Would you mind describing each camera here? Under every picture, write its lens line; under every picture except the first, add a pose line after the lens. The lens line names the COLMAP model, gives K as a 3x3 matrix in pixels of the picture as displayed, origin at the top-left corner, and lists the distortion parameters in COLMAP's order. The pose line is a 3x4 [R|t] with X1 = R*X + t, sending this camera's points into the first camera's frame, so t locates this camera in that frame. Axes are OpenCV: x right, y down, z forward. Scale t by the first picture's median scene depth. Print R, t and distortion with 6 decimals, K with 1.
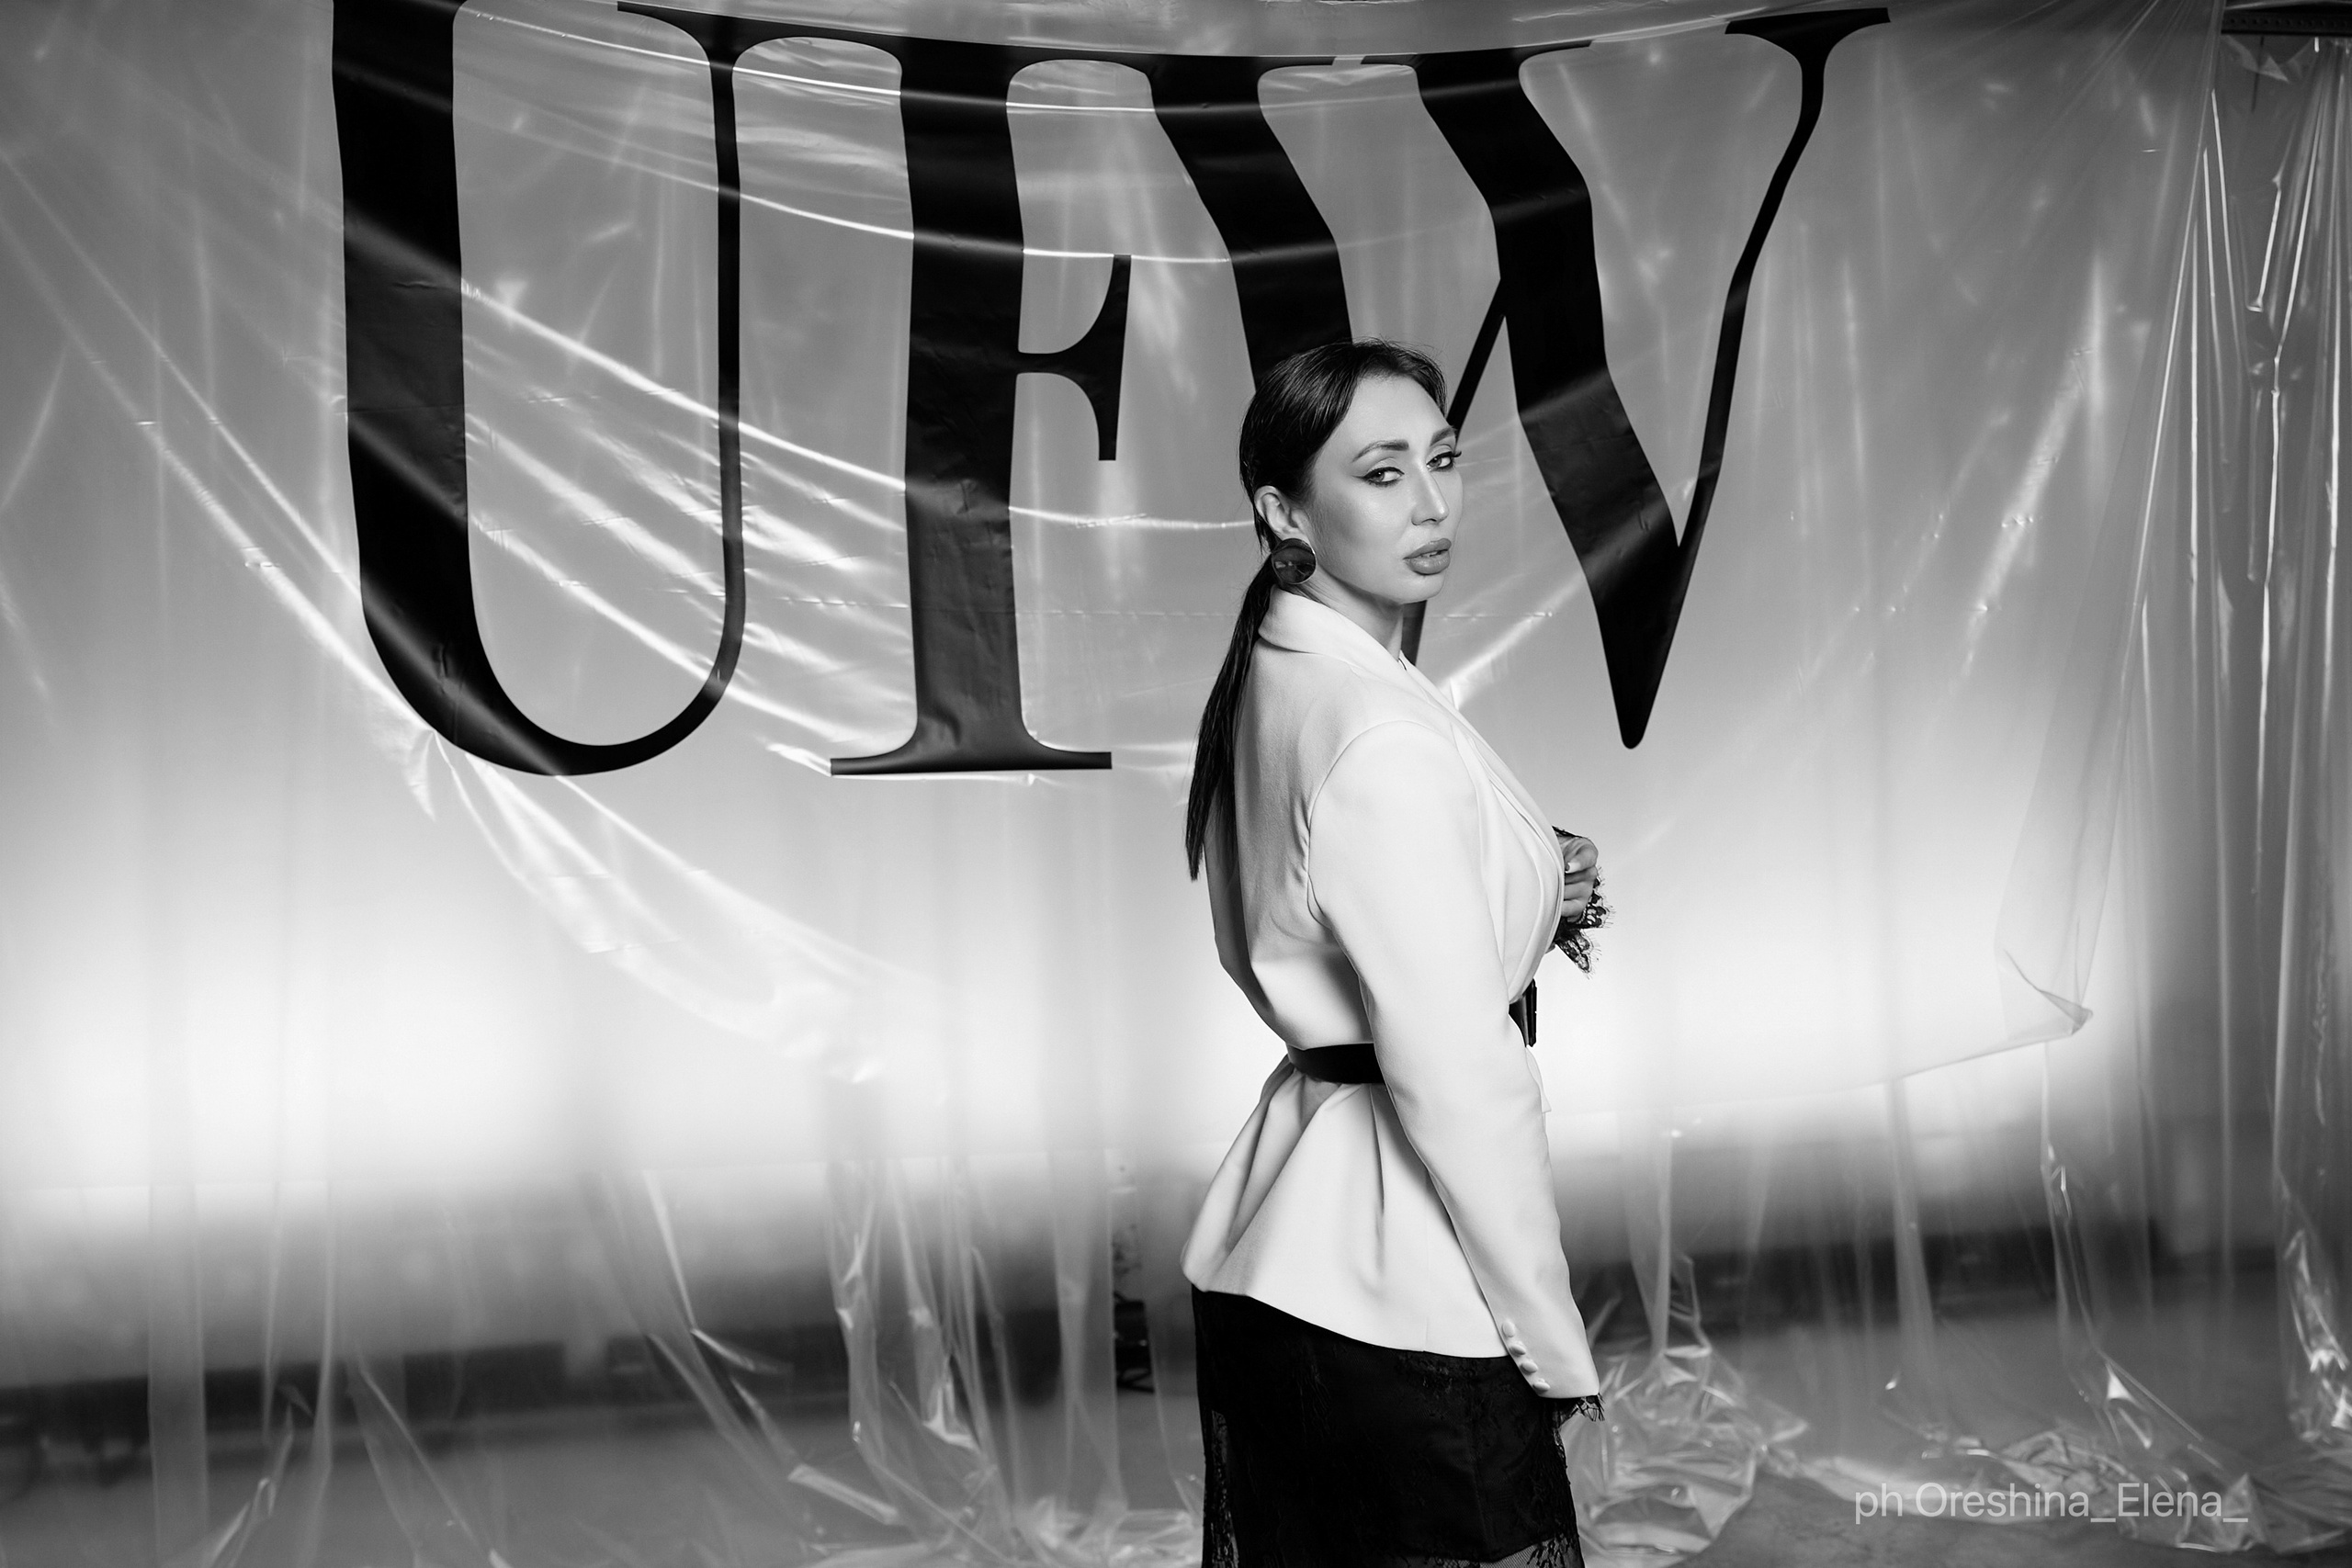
lens RADIAL K [[2606.6, 0, 1209.9], [0, 2606.6, 797.1], [0, 0, 1]] dist [0.000021, 0.000000]
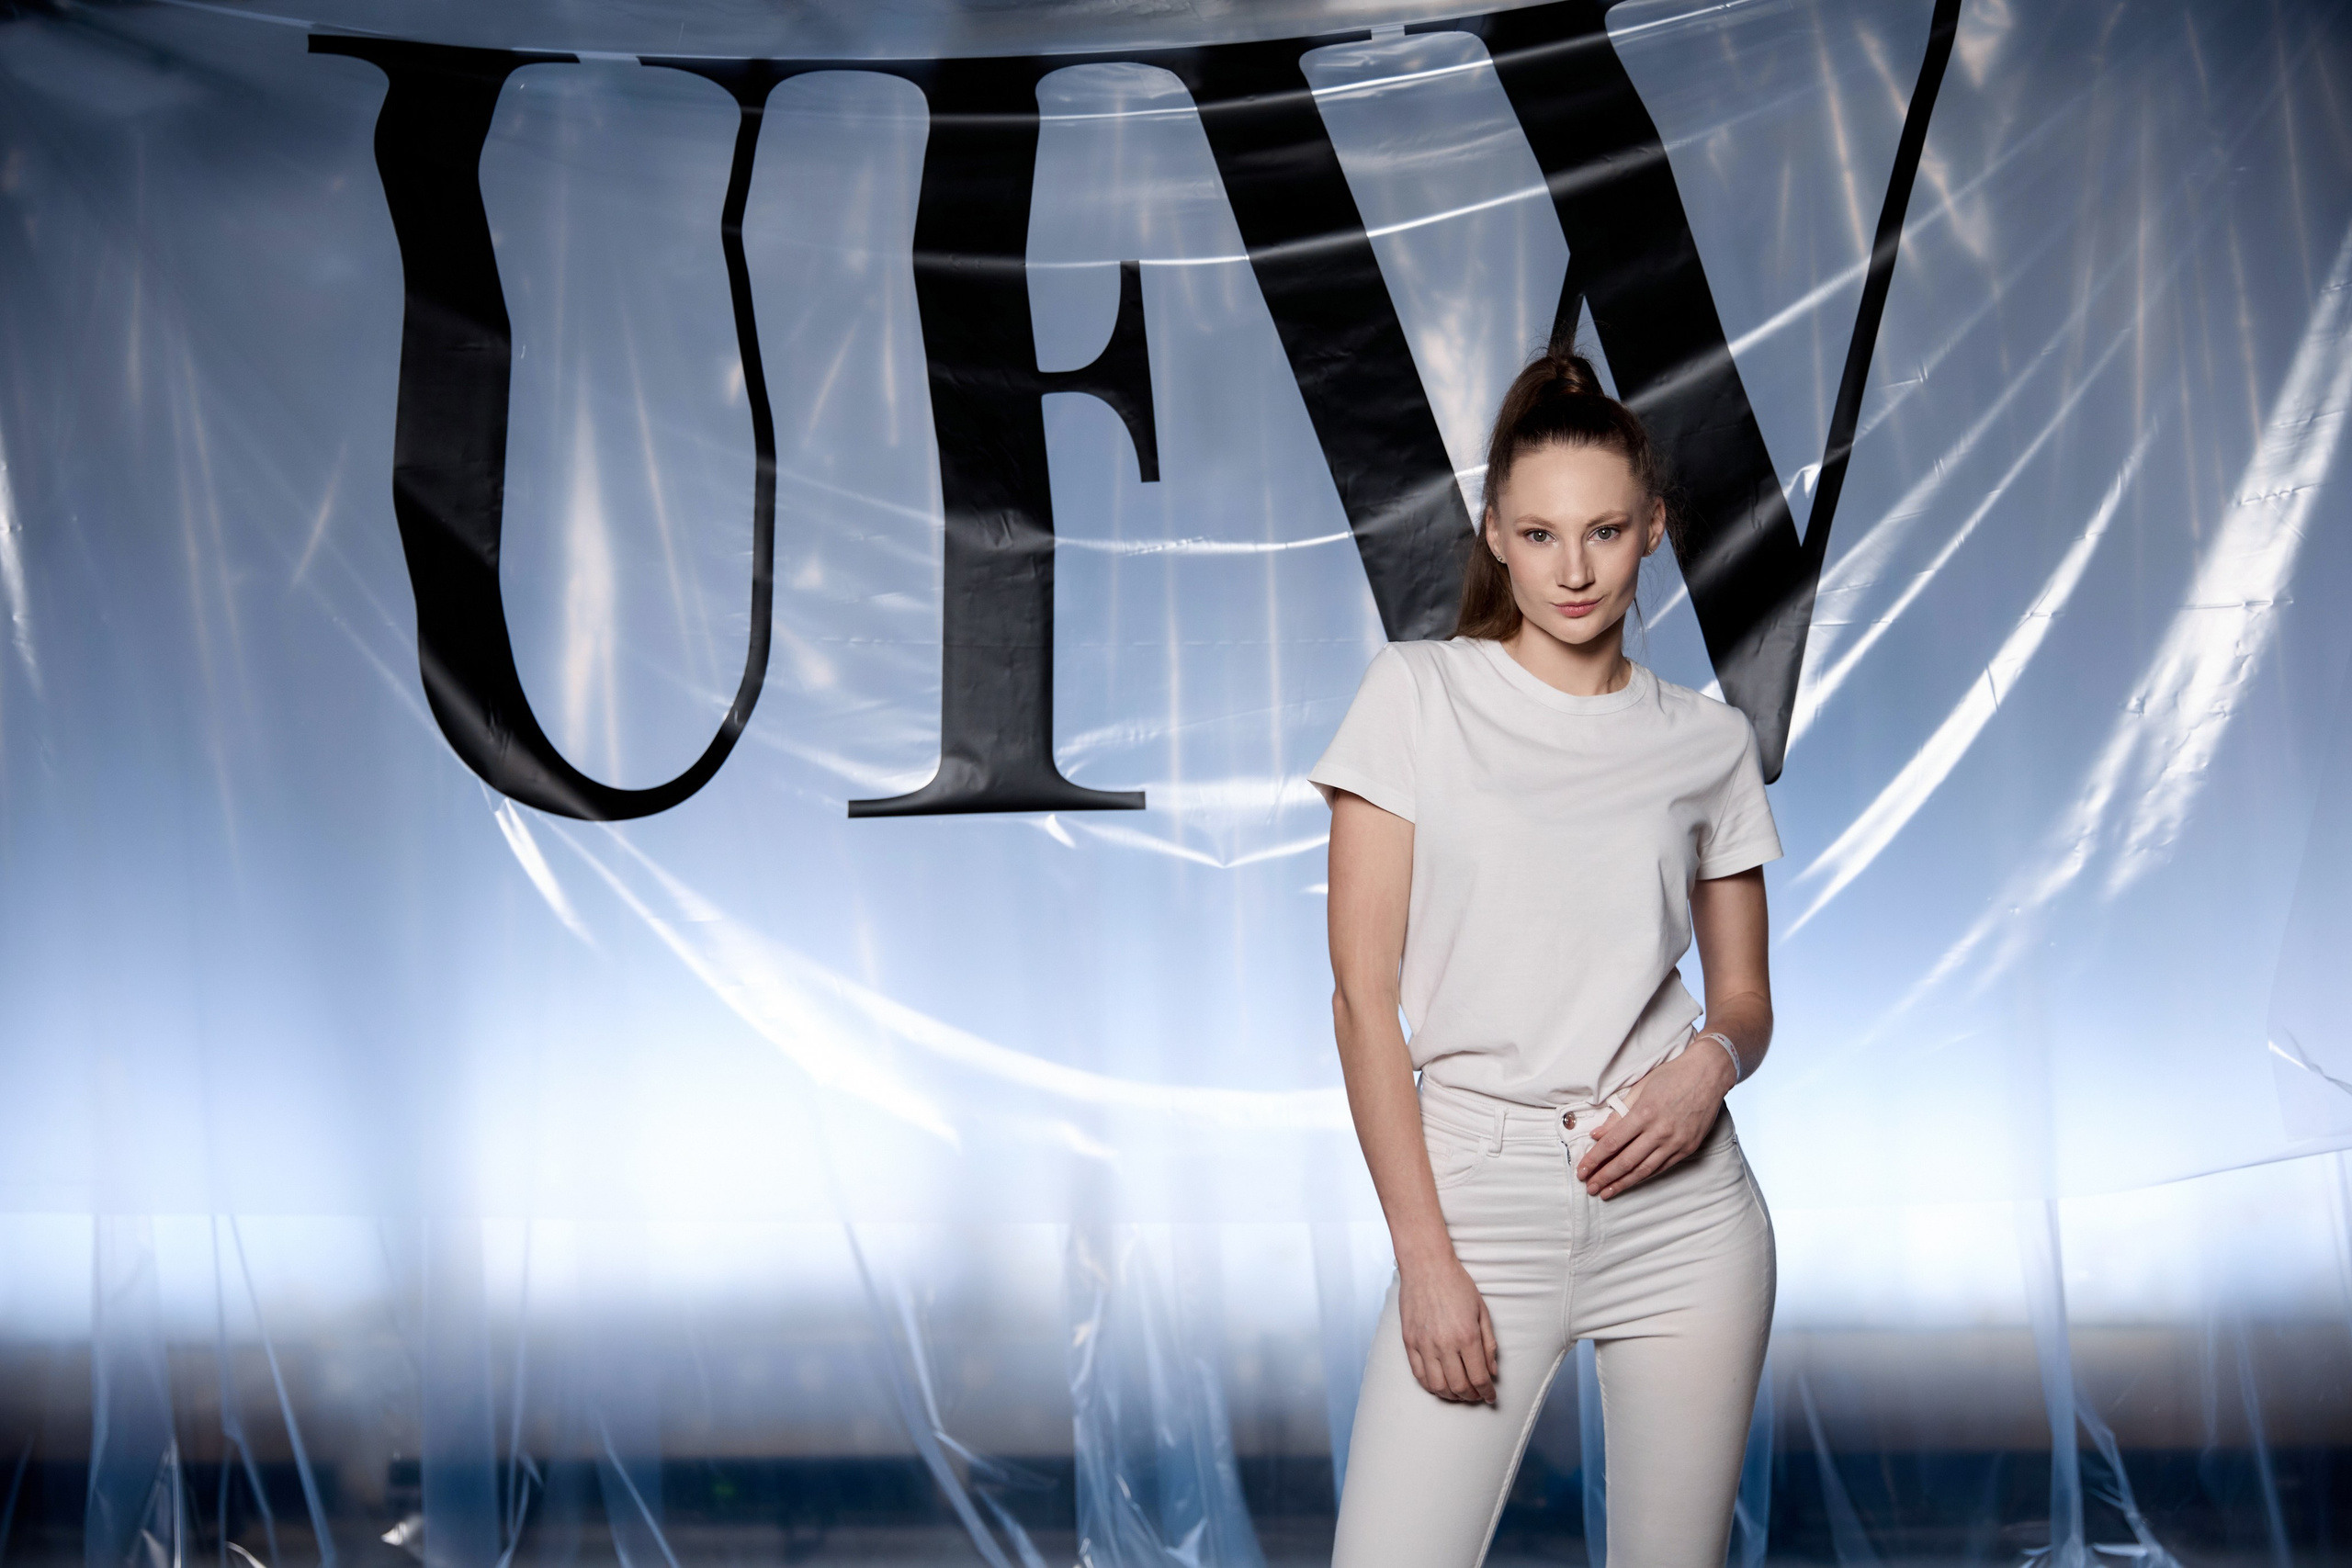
lens RADIAL K [[2876.6, 0, 1187.3], [0, 2876.6, 784.2], [0, 0, 1]] dist [-0.022725, 0.000000]
pose [[0.929039, -0.020799, -0.369396, 0.353449], [-0.003855, 0.997820, -0.065879, 0.047353], [0.369961, 0.062629, 0.926934, 0.055706]]
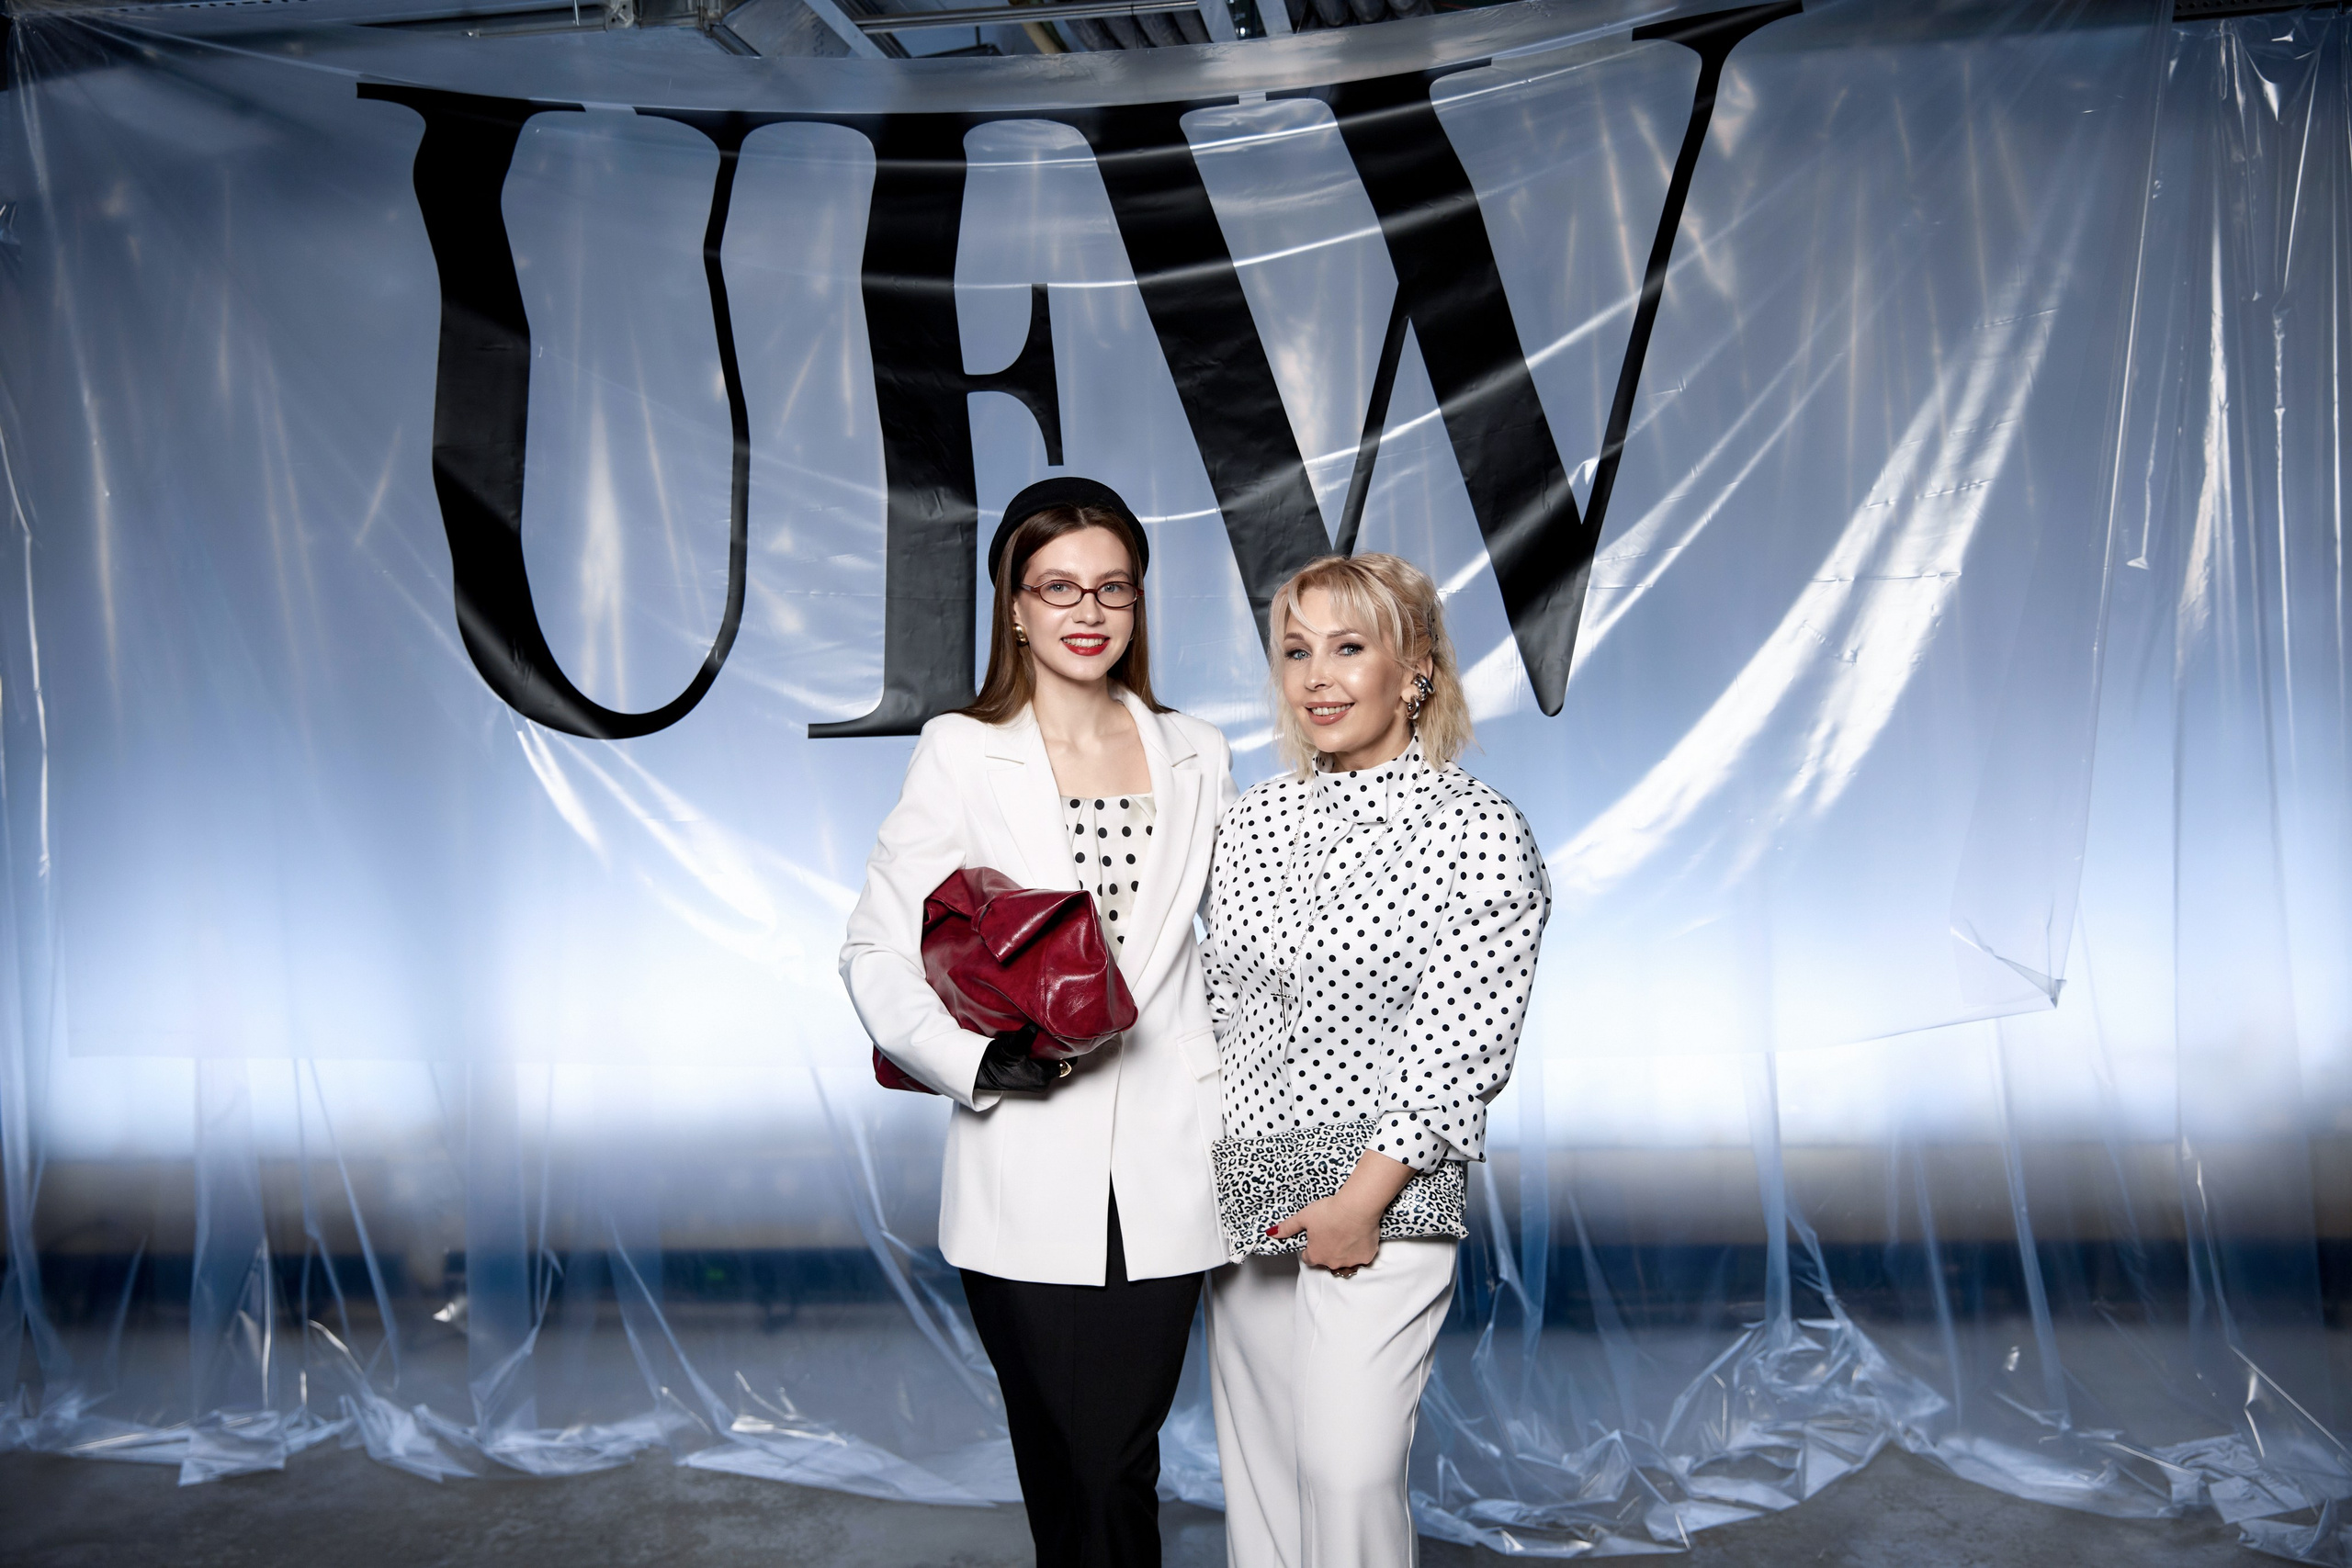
lens RADIAL K [[2217.1, 0, 1185.5], [0, 2217.1, 790.5], [0, 0, 1]] dist [-0.002862, 0.000000]
pose [[0.943012, -0.002033, -0.332753, 0.340525], [-0.009603, 0.999399, -0.033322, 0.046005], [0.332621, 0.034618, 0.942425, 0.104778]]
